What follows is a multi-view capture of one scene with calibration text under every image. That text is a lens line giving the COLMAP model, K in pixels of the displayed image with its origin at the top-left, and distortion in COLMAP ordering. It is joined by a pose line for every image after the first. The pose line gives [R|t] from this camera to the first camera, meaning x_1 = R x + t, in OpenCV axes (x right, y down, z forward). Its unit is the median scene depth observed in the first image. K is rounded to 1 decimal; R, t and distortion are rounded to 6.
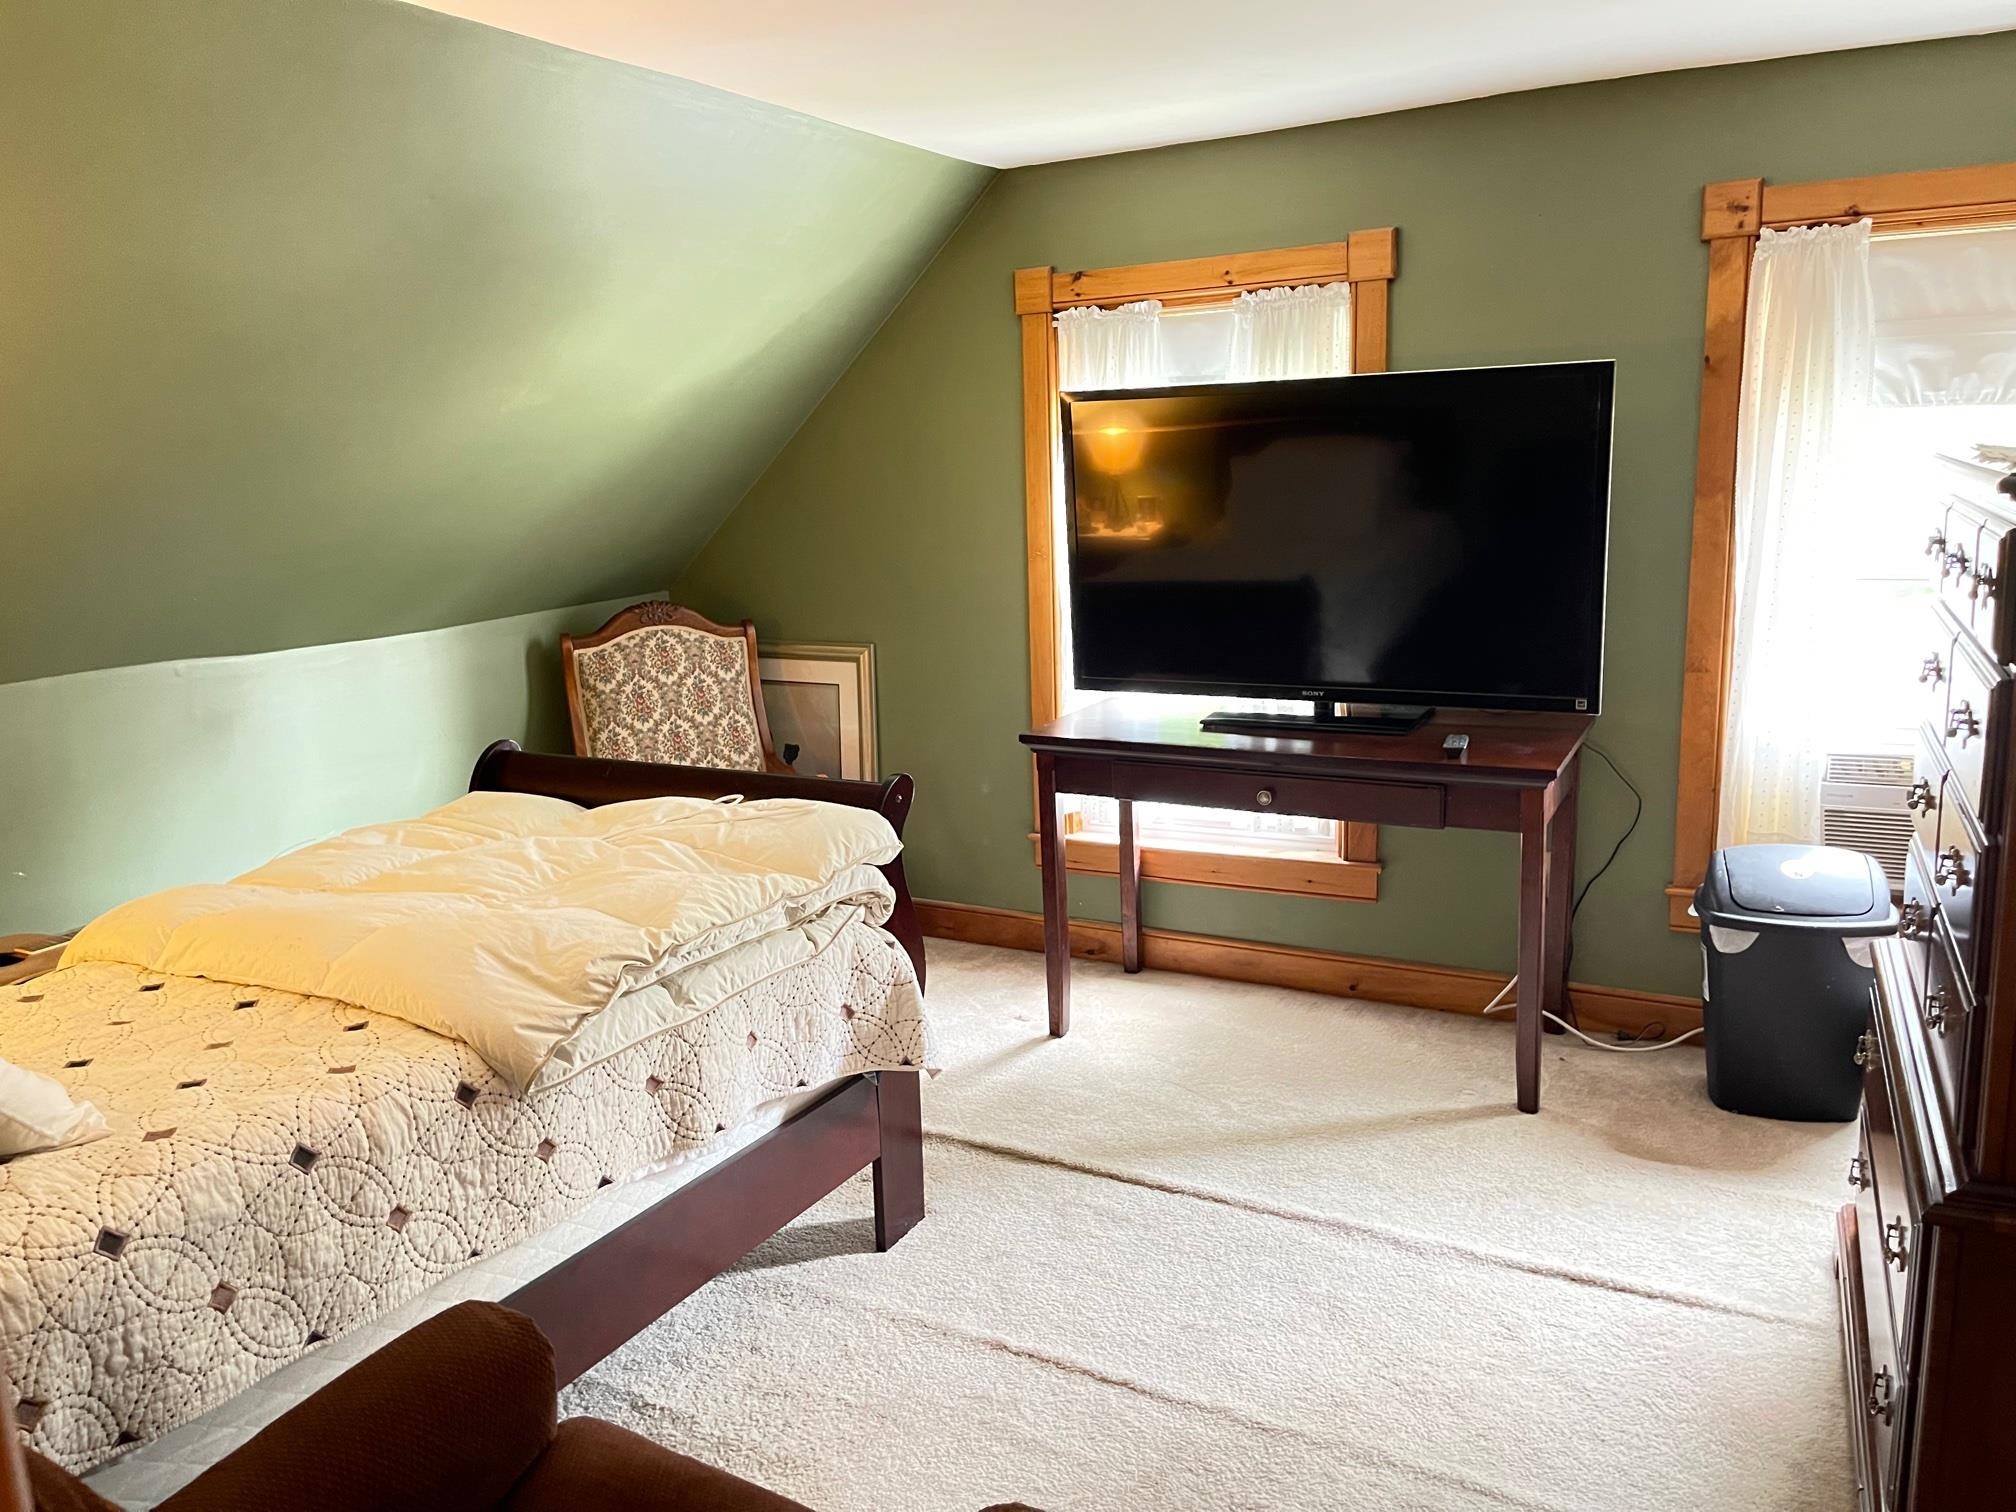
lens RADIAL K [[1546.2, 0, 1008.0], [0, 1546.2, 756.0], [0, 0, 1]] dist [0.057583, -0.077044]
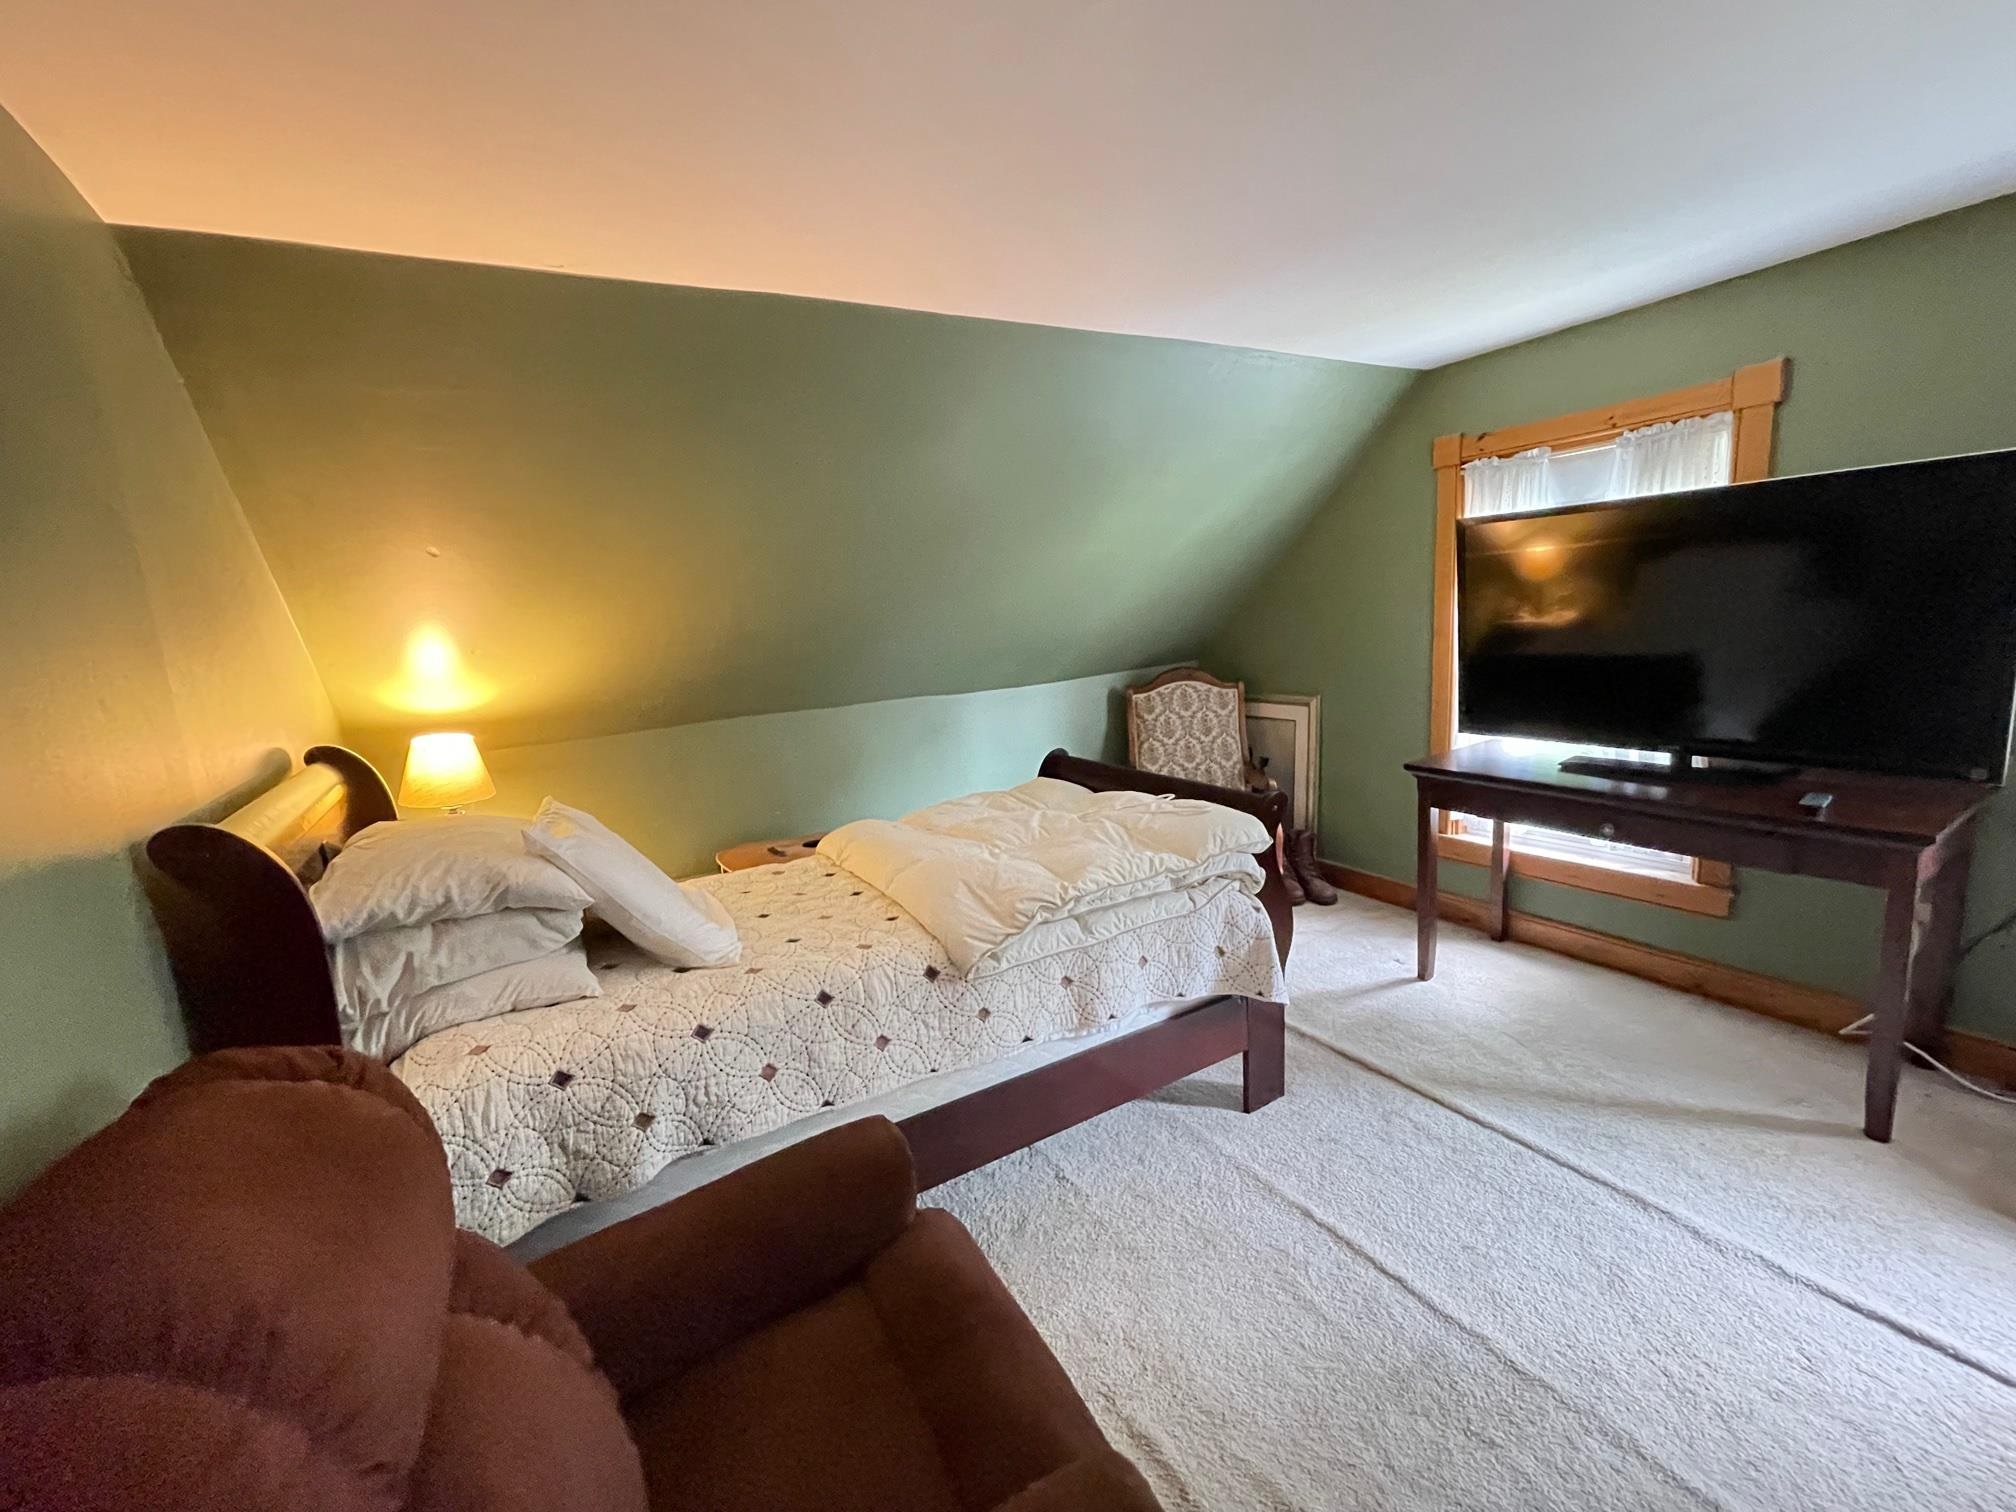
lens RADIAL K [[831.4, 0, 1006.0], [0, 831.4, 747.9], [0, 0, 1]] dist [0.004570, -0.000563]
pose [[0.858163, 0.060796, -0.509764, 0.103907], [-0.058836, 0.998068, 0.019985, -0.028352], [0.509994, 0.012842, 0.860082, 0.200714]]
